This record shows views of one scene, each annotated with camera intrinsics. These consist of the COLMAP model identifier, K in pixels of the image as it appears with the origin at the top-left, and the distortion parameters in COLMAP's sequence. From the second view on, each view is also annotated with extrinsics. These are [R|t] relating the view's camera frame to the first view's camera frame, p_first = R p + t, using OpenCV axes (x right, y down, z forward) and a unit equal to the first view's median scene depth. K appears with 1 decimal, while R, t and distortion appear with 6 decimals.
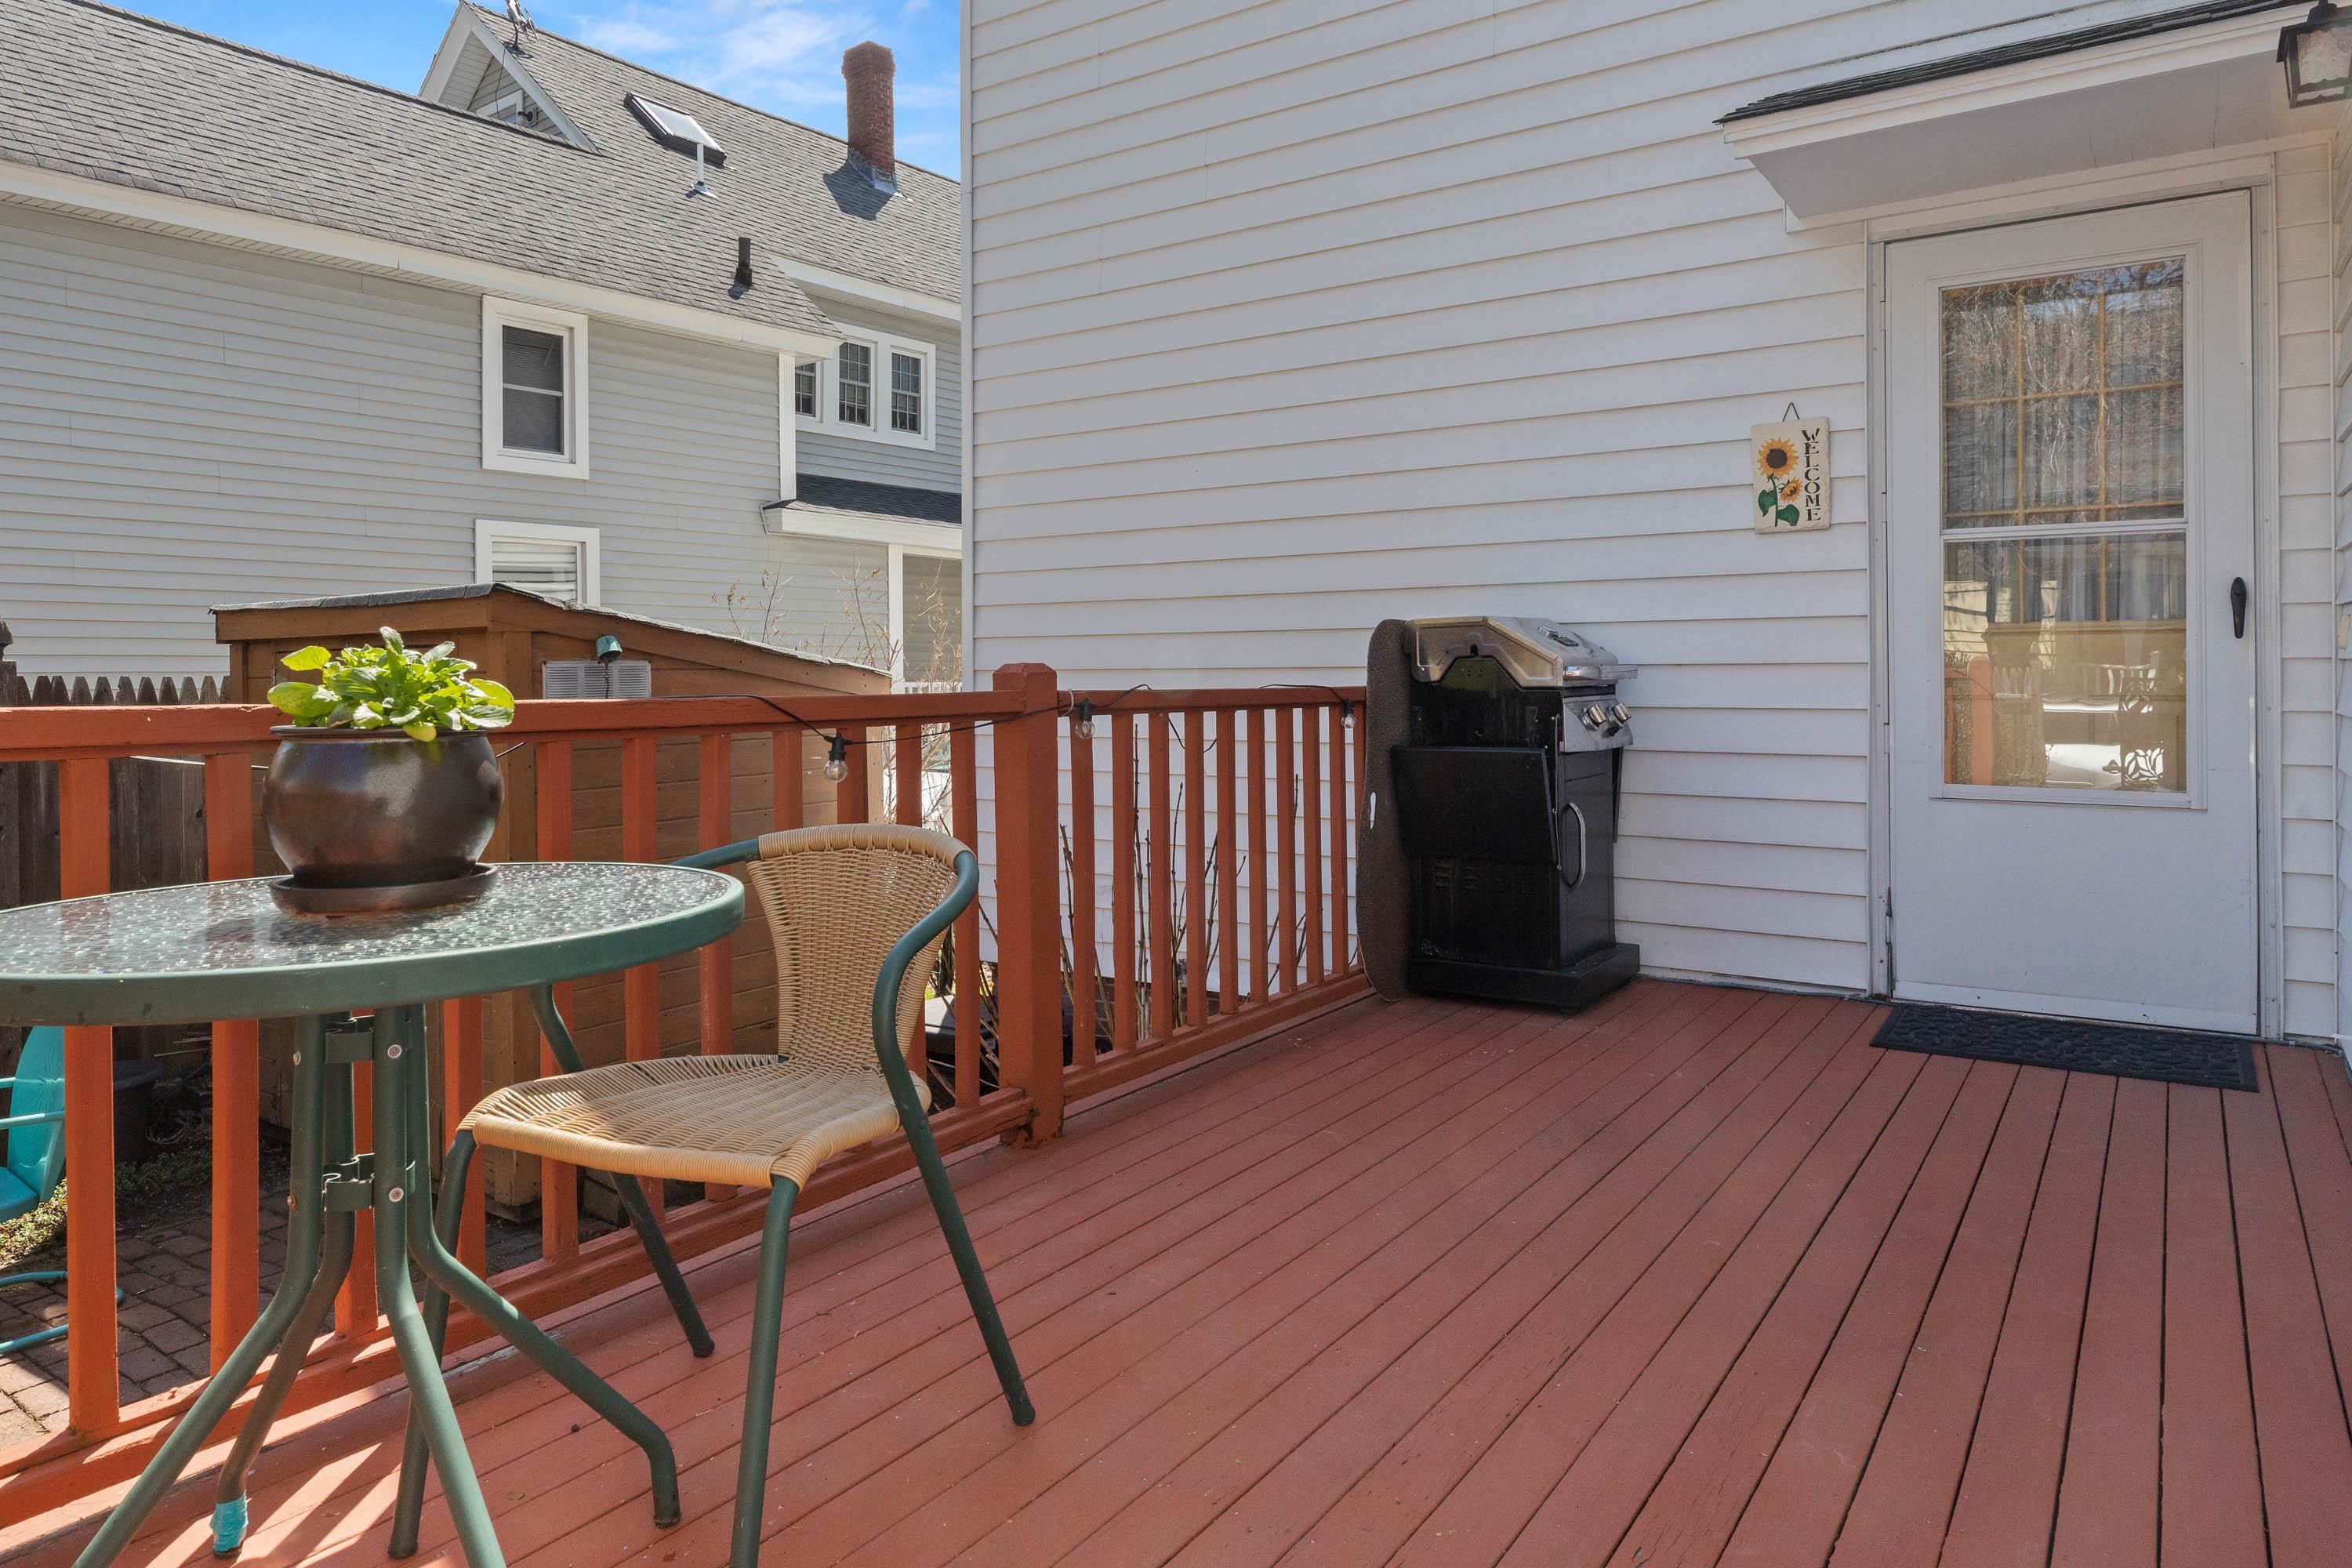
lens RADIAL K [[1471.5, 0, 1201.8], [0, 1471.5, 673.3], [0, 0, 1]] dist [-0.006162, -0.000741]
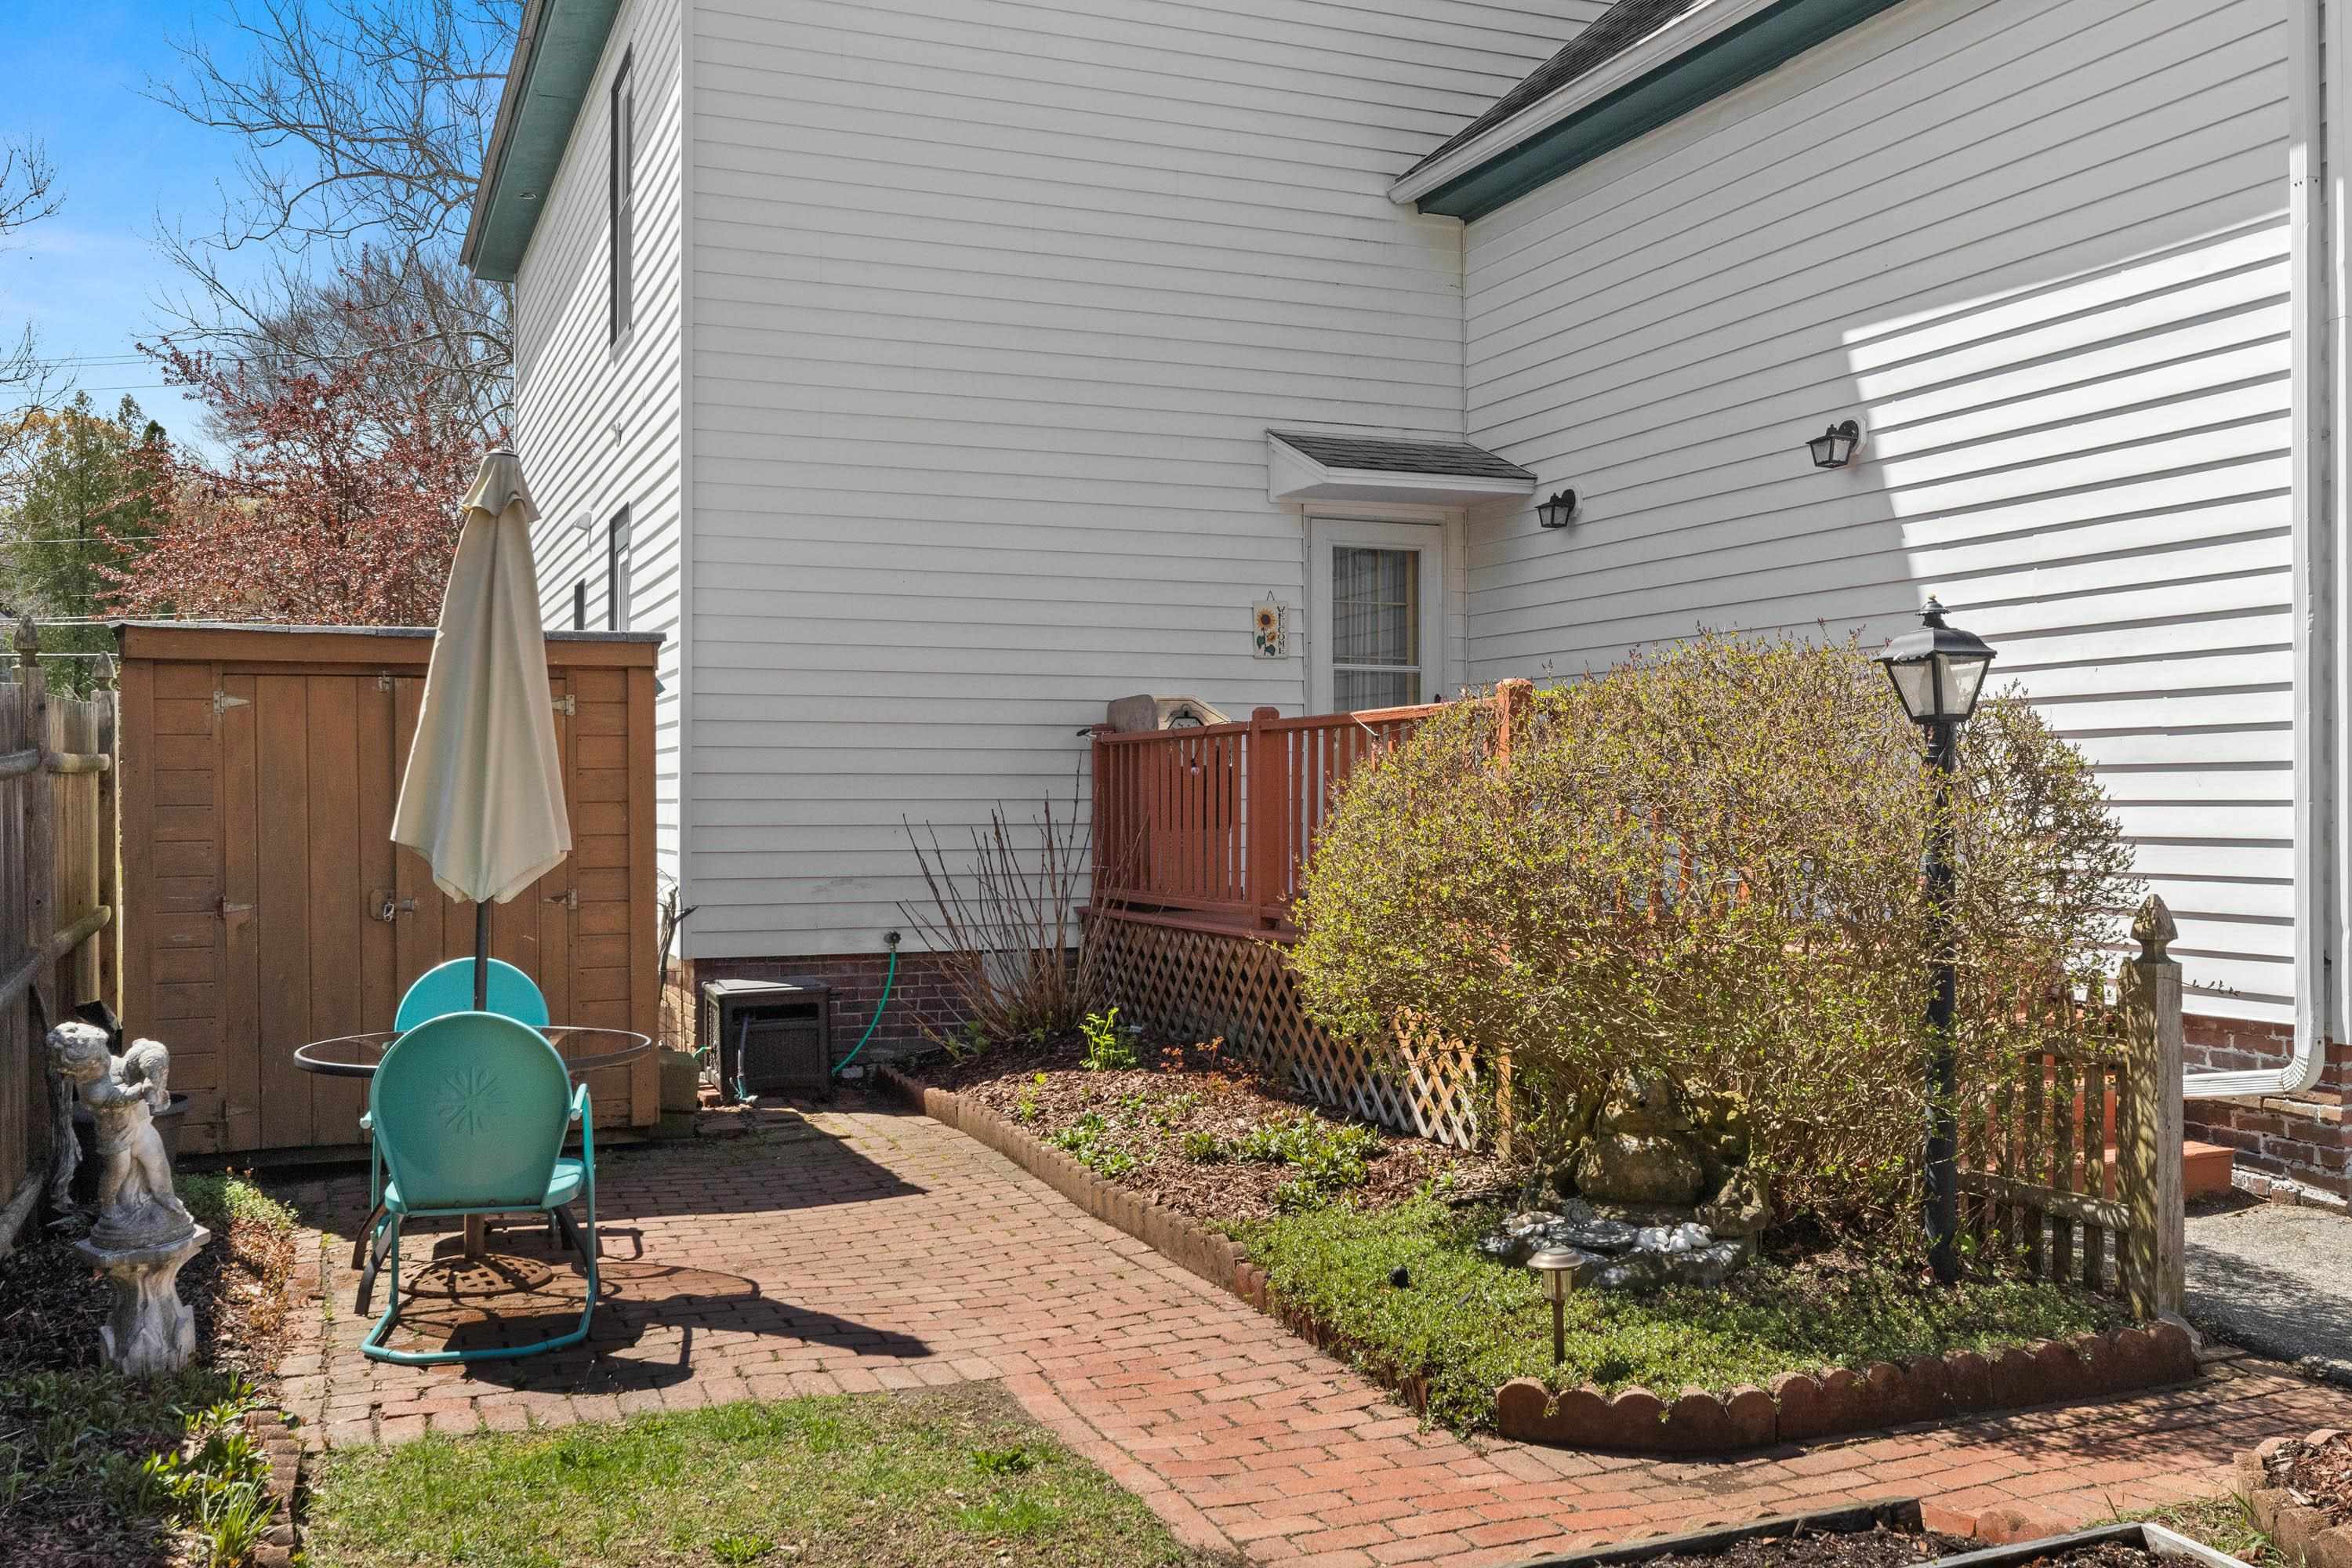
lens RADIAL K [[2128.7, 0, 1174.6], [0, 2128.7, 779.5], [0, 0, 1]] dist [0.005555, -0.003074]
pose [[0.563027, 0.013505, 0.826328, -0.586350], [-0.002291, 0.999888, -0.014780, 0.030581], [-0.826436, 0.006428, 0.562995, -0.137201]]
